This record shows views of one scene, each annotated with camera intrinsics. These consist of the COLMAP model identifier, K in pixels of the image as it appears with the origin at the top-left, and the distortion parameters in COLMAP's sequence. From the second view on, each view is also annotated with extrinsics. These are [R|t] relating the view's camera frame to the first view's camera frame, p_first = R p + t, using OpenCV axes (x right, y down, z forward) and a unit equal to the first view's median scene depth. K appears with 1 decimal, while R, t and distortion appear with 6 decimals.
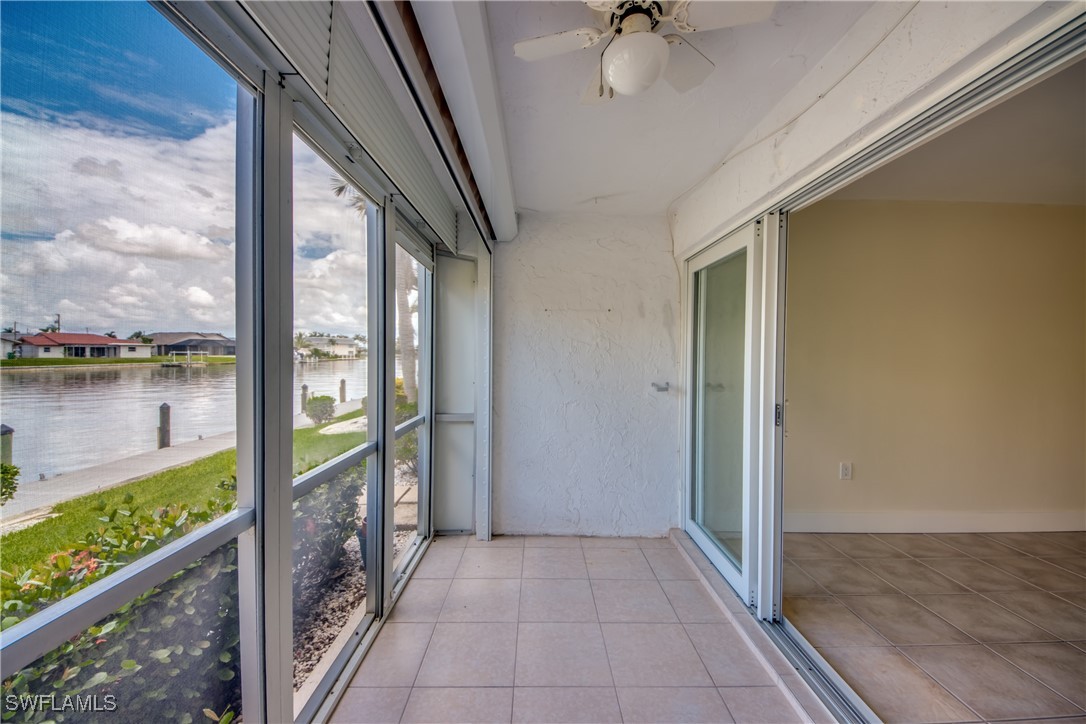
lens RADIAL K [[416.6, 0, 543.5], [0, 416.6, 356.7], [0, 0, 1]] dist [0.013135, -0.012416]
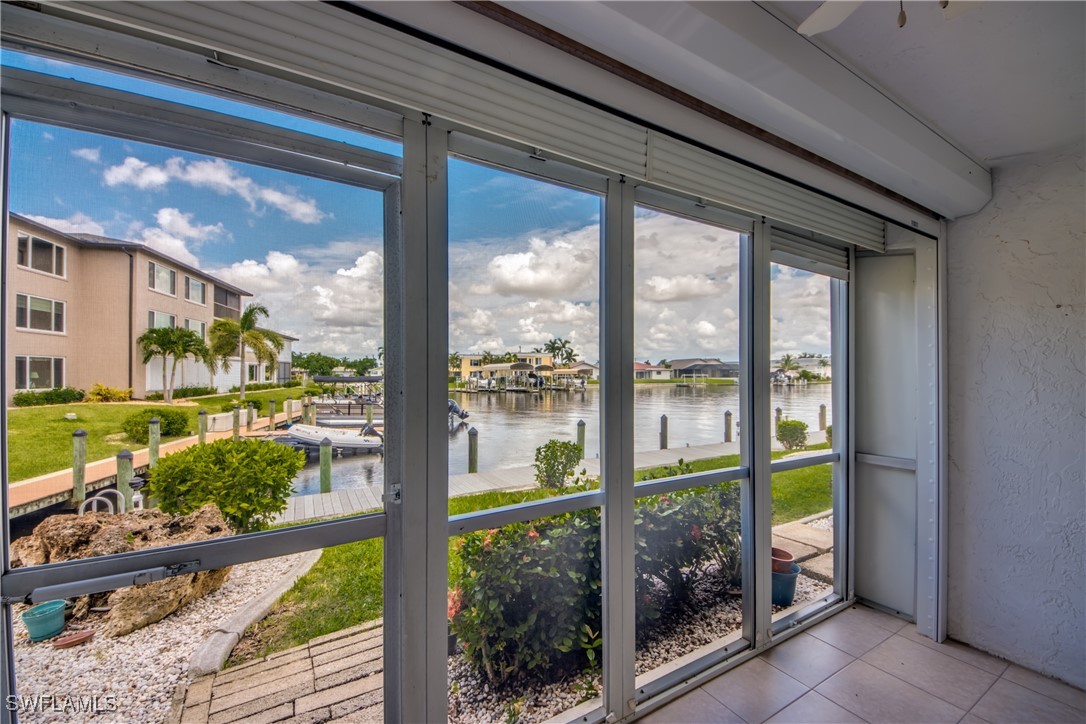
lens RADIAL K [[420.8, 0, 538.4], [0, 420.8, 371.6], [0, 0, 1]] dist [0.050906, -0.031098]
pose [[0.488123, -0.011420, -0.872700, 0.171284], [-0.004017, 0.999874, -0.015332, -0.005521], [0.872765, 0.010989, 0.488016, 0.044885]]
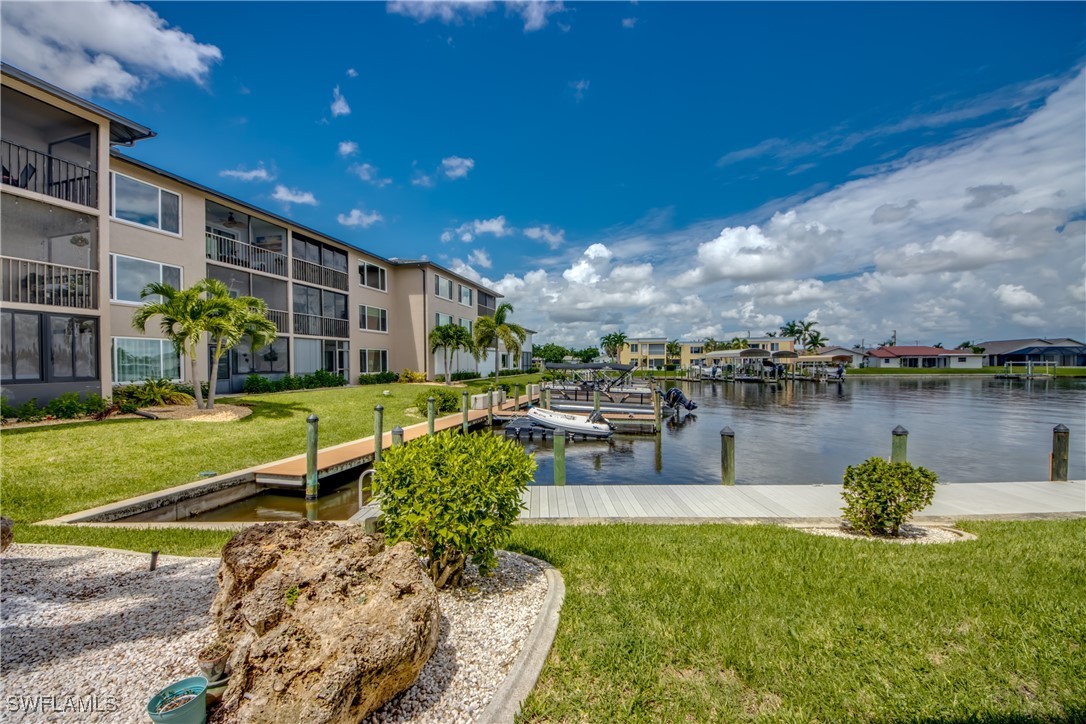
lens RADIAL K [[407.9, 0, 537.8], [0, 407.9, 367.7], [0, 0, 1]] dist [0.021238, -0.016049]
pose [[-0.002619, 0.005596, -0.999981, -0.472778], [-0.005498, 0.999969, 0.005611, 0.020760], [0.999981, 0.005512, -0.002588, 0.071873]]
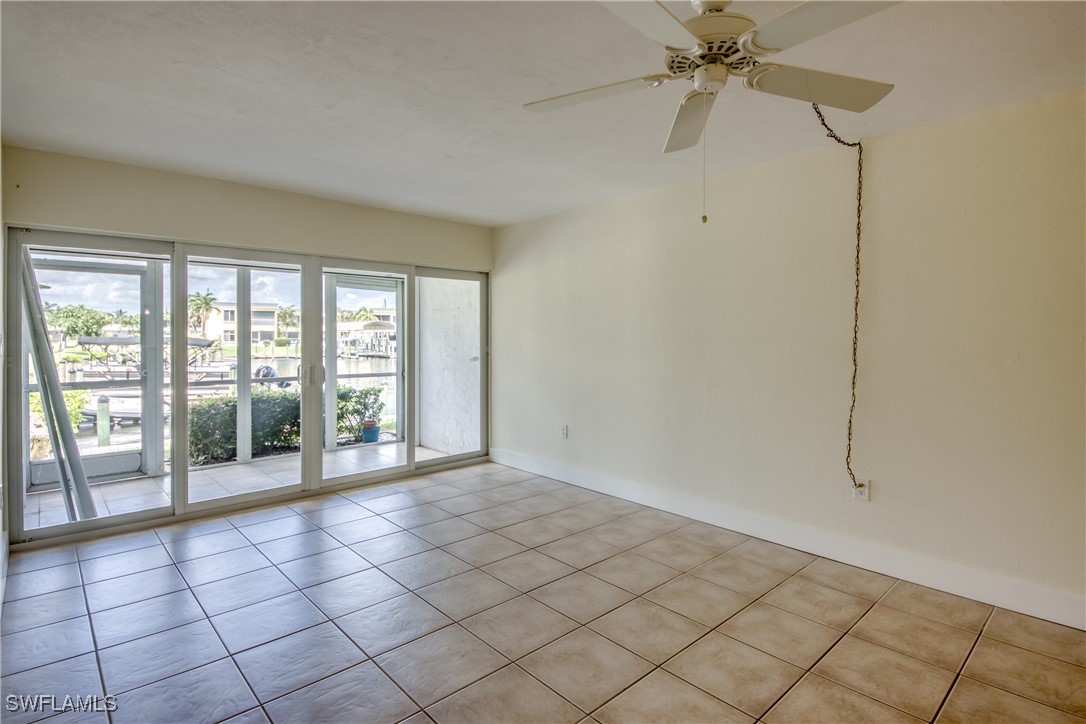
lens RADIAL K [[544.4, 0, 558.2], [0, 544.4, 341.6], [0, 0, 1]] dist [0.000162, -0.000152]
pose [[0.688693, 0.003519, -0.725045, 1.846715], [-0.005429, 0.999985, -0.000303, 0.009760], [0.725033, 0.004145, 0.688702, -0.106941]]
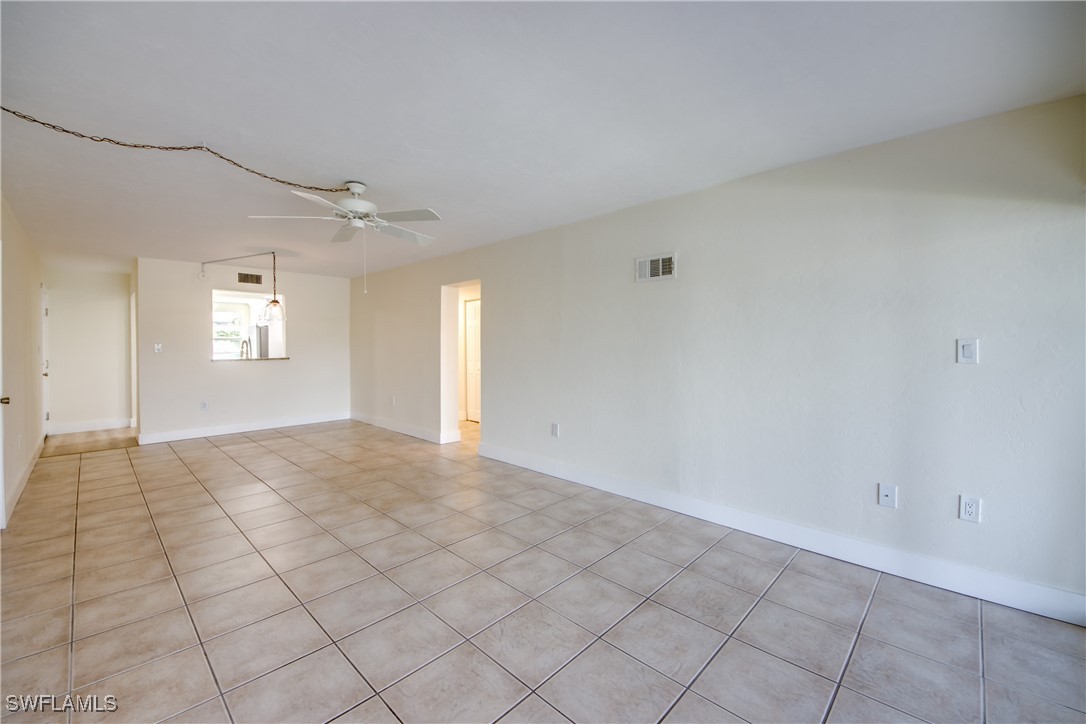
lens RADIAL K [[424.3, 0, 541.7], [0, 424.3, 348.7], [0, 0, 1]] dist [0.025047, -0.018913]
pose [[-0.715434, -0.011130, 0.698591, 0.535007], [0.005122, 0.999763, 0.021174, -0.002537], [-0.698661, 0.018726, -0.715207, 0.821861]]
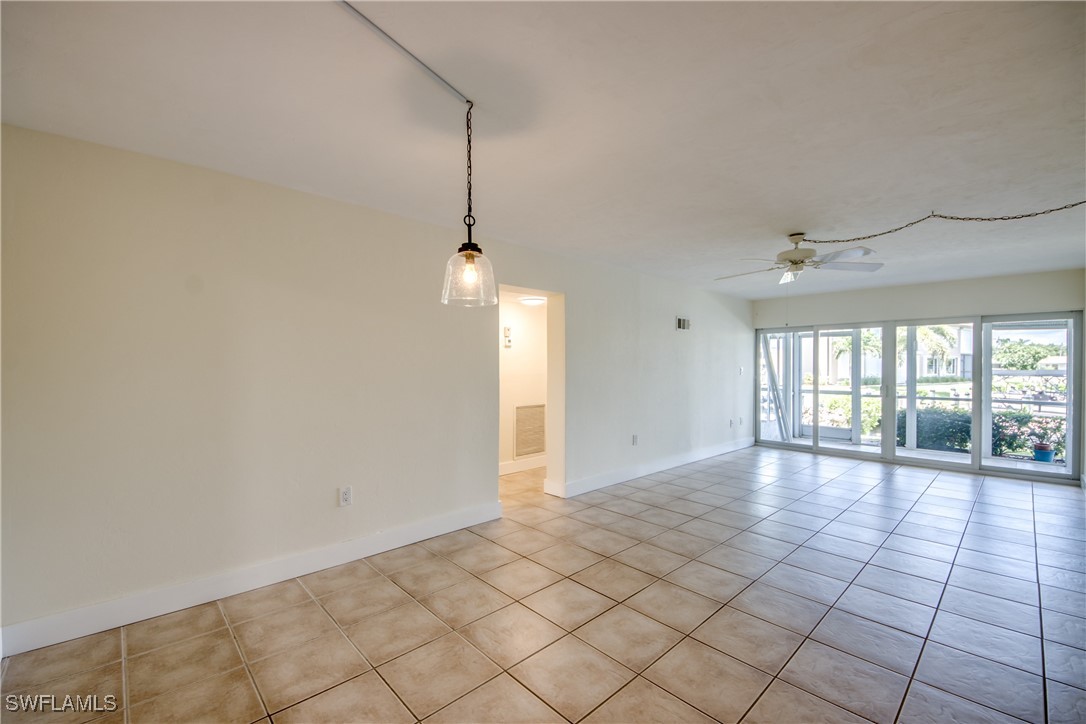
lens RADIAL K [[451.9, 0, 545.3], [0, 451.9, 363.9], [0, 0, 1]] dist [0.033875, -0.023765]
pose [[-0.727033, -0.011128, -0.686513, 2.888083], [-0.012362, 0.999919, -0.003117, 0.002581], [0.686492, 0.006220, -0.727111, 0.850419]]
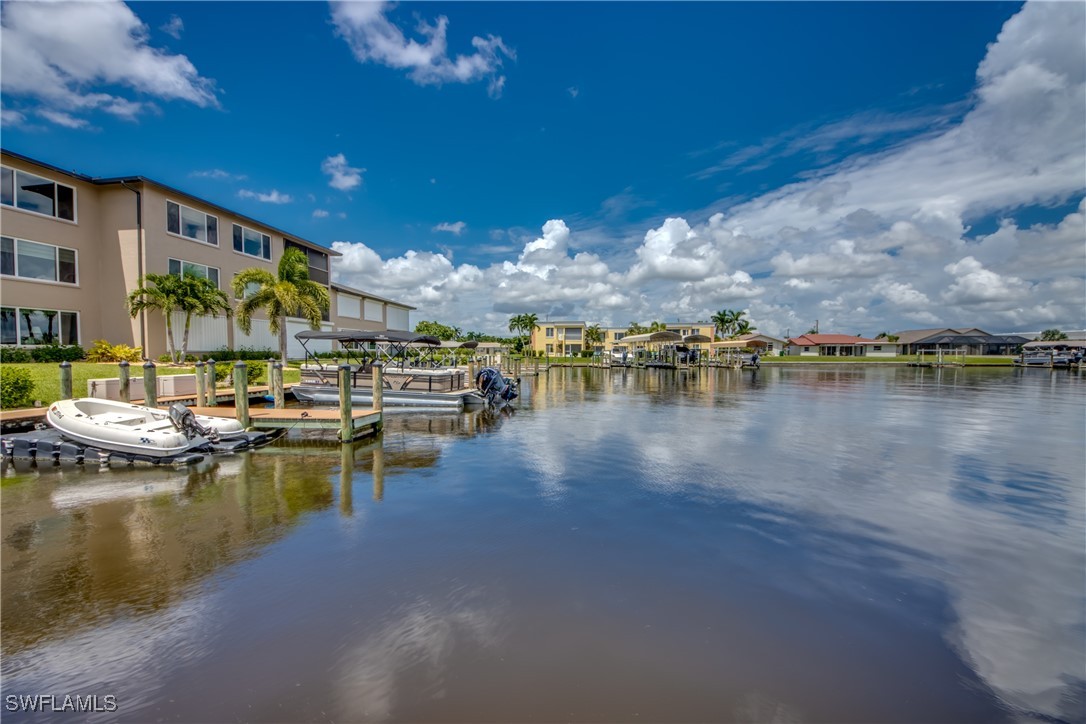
lens RADIAL K [[412.6, 0, 535.9], [0, 412.6, 366.9], [0, 0, 1]] dist [0.033574, -0.025132]
pose [[0.109739, 0.027656, -0.993576, -2.609939], [-0.012093, 0.999576, 0.026487, 0.240598], [0.993887, 0.009108, 0.110027, 2.508060]]
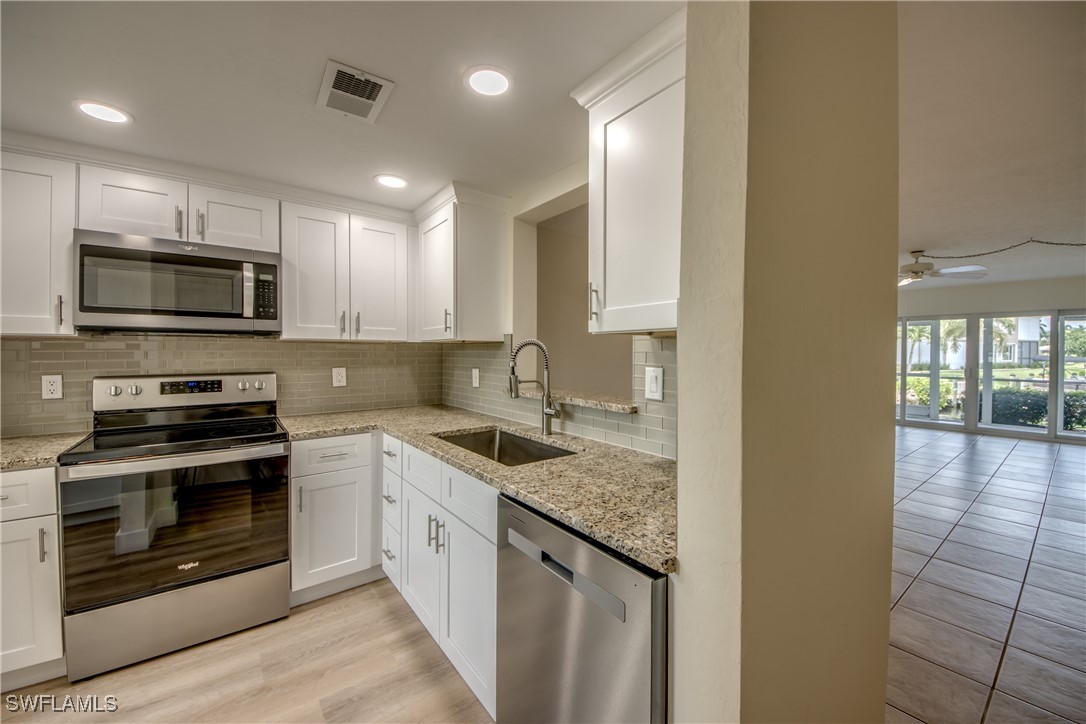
lens RADIAL K [[416.6, 0, 543.5], [0, 416.6, 356.7], [0, 0, 1]] dist [0.013135, -0.012416]
pose [[-0.798294, -0.002109, -0.602264, 3.526701], [-0.014408, 0.999775, 0.015597, 0.009992], [0.602096, 0.021128, -0.798144, 0.809030]]
